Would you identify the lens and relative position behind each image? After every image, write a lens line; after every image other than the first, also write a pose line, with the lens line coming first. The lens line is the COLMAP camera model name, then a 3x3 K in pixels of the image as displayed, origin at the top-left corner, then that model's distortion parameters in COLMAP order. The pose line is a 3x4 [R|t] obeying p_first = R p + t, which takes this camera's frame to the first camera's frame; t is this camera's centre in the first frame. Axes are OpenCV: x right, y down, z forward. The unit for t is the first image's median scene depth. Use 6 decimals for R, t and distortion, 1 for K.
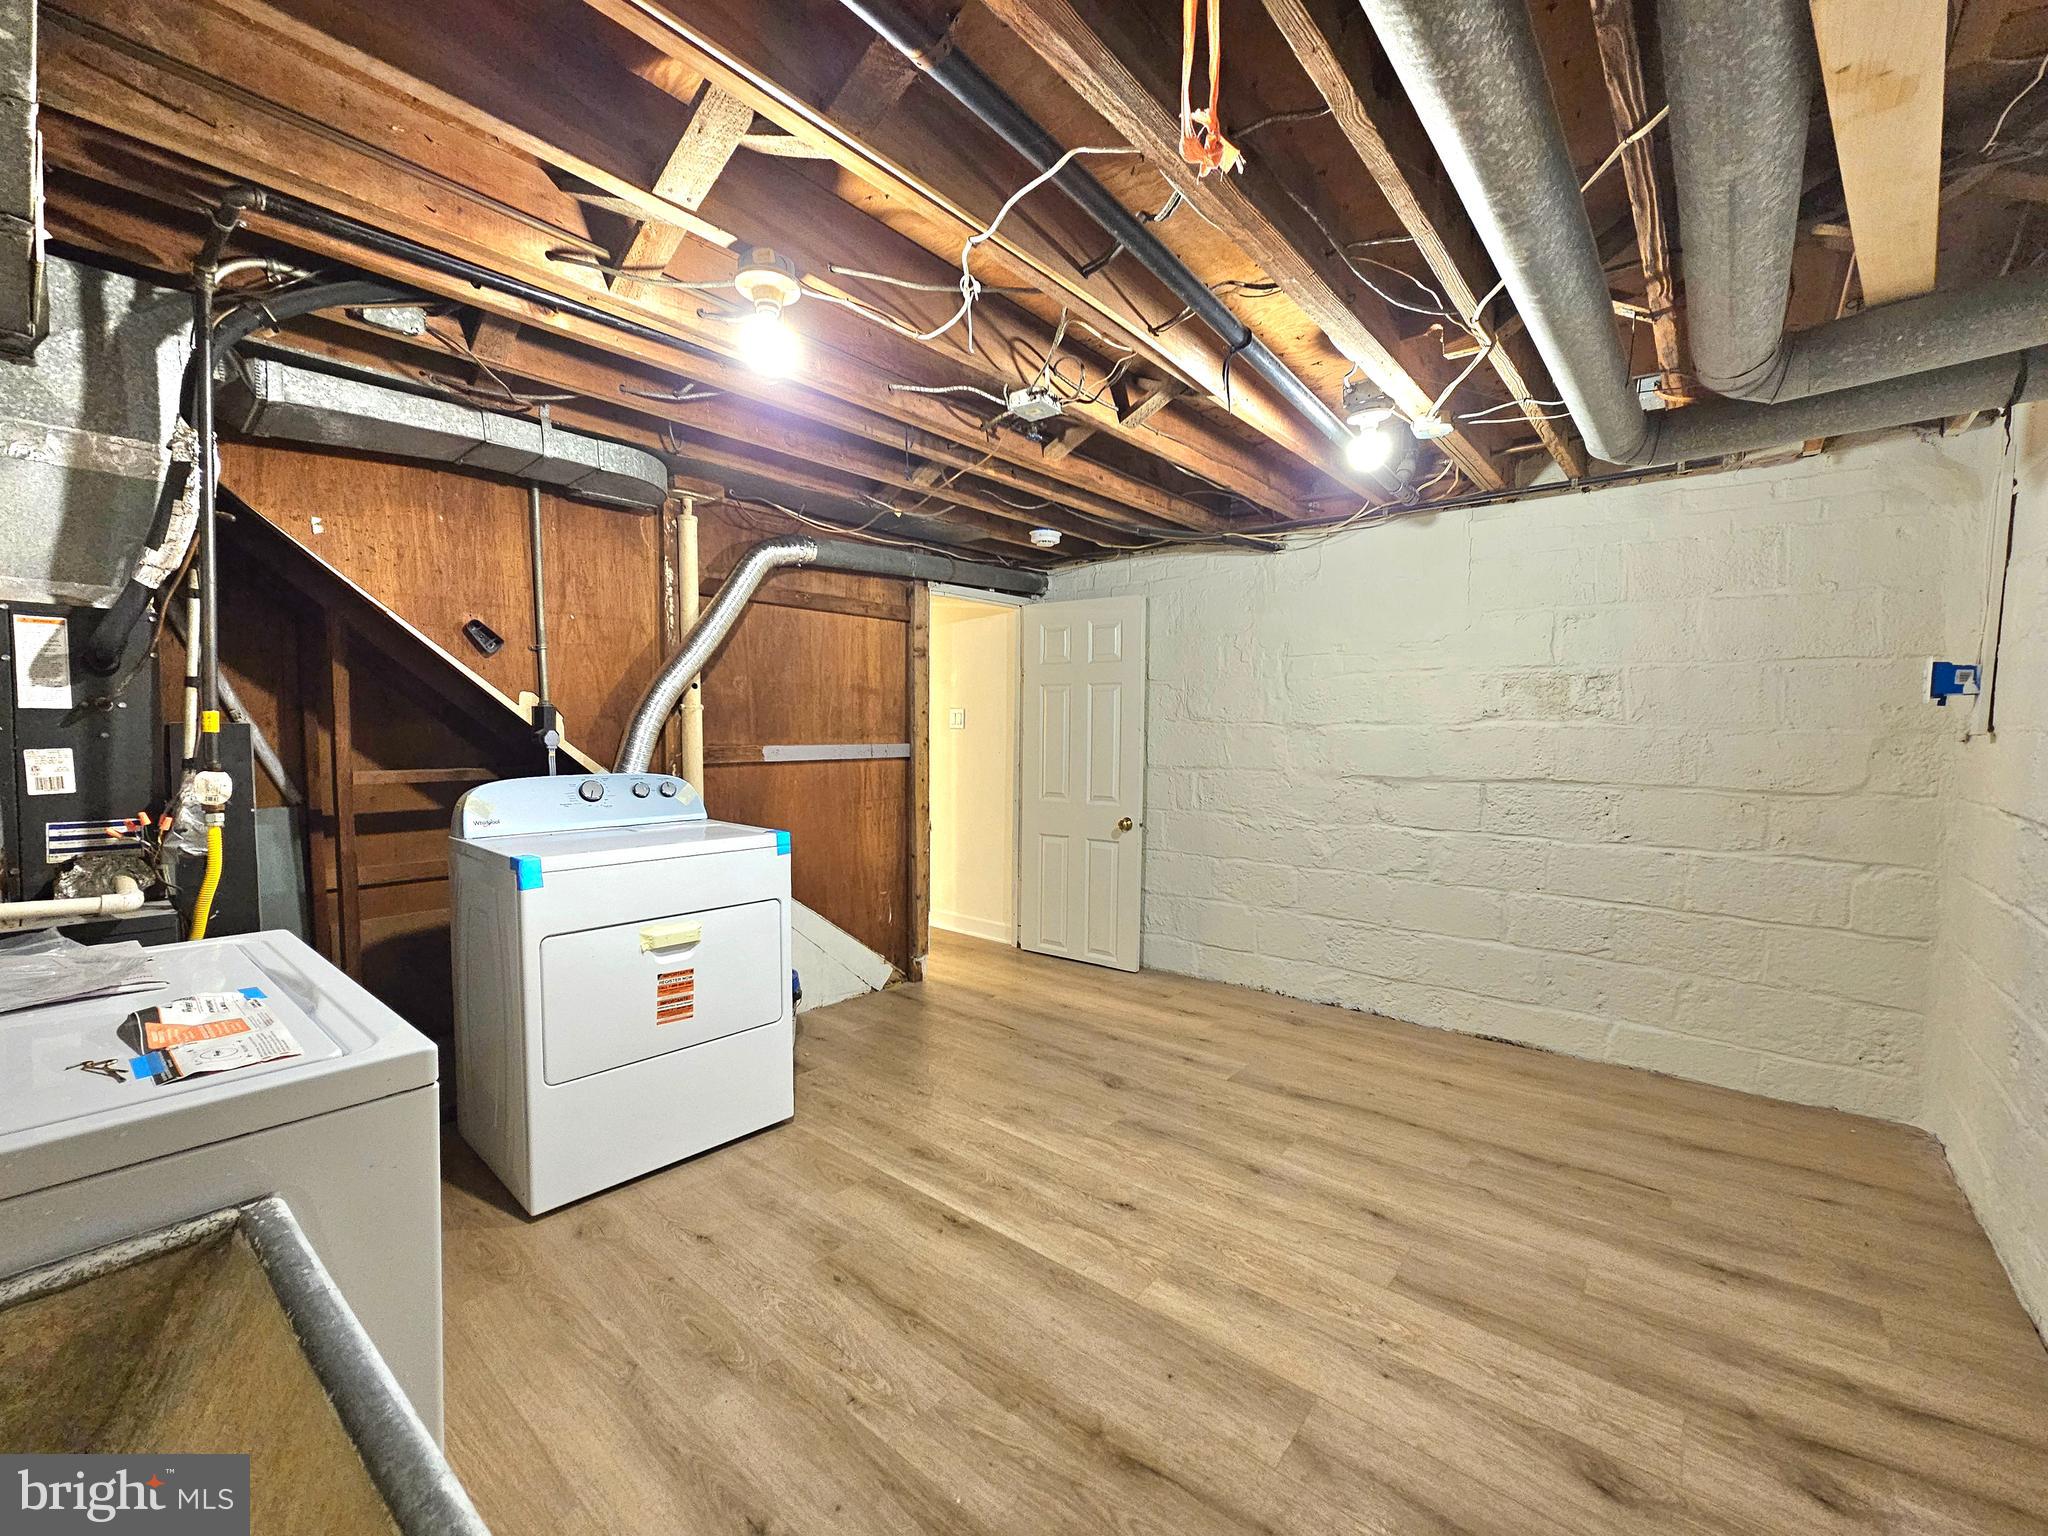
lens RADIAL K [[833.4, 0, 1025.8], [0, 833.4, 764.7], [0, 0, 1]] dist [-0.000044, 0.000297]
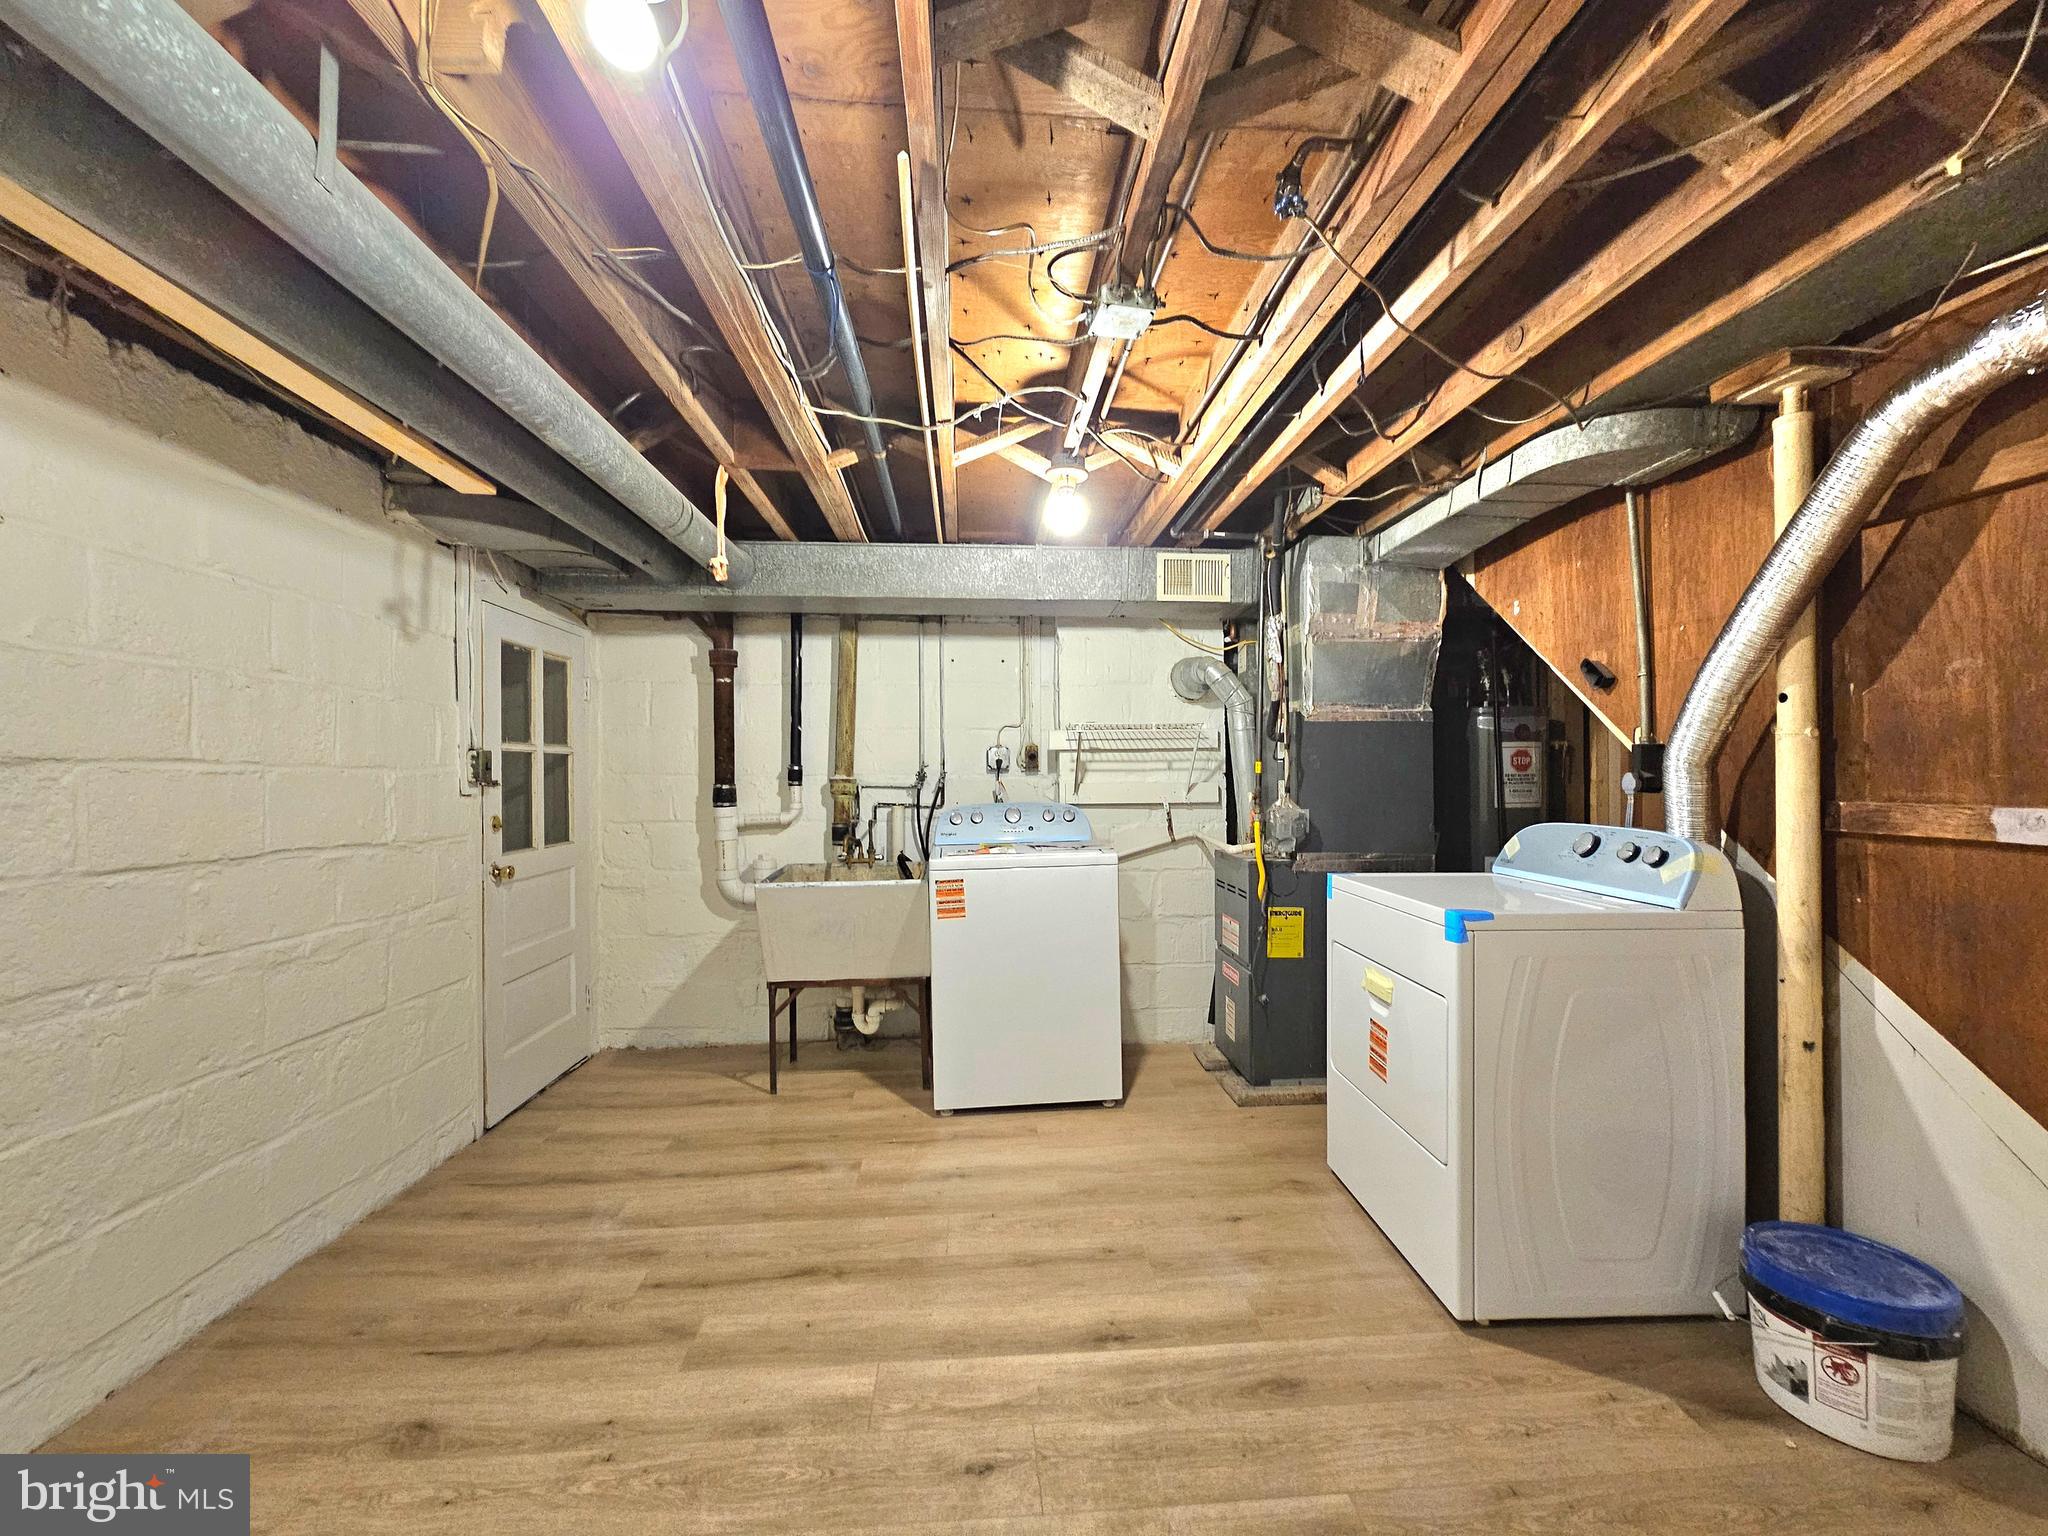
lens RADIAL K [[833.4, 0, 1025.8], [0, 833.4, 764.7], [0, 0, 1]] dist [-0.000044, 0.000297]
pose [[-0.716898, -0.014120, -0.697036, 0.603225], [-0.038137, 0.999092, 0.018985, -0.055639], [0.696135, 0.040193, -0.716785, 1.567598]]
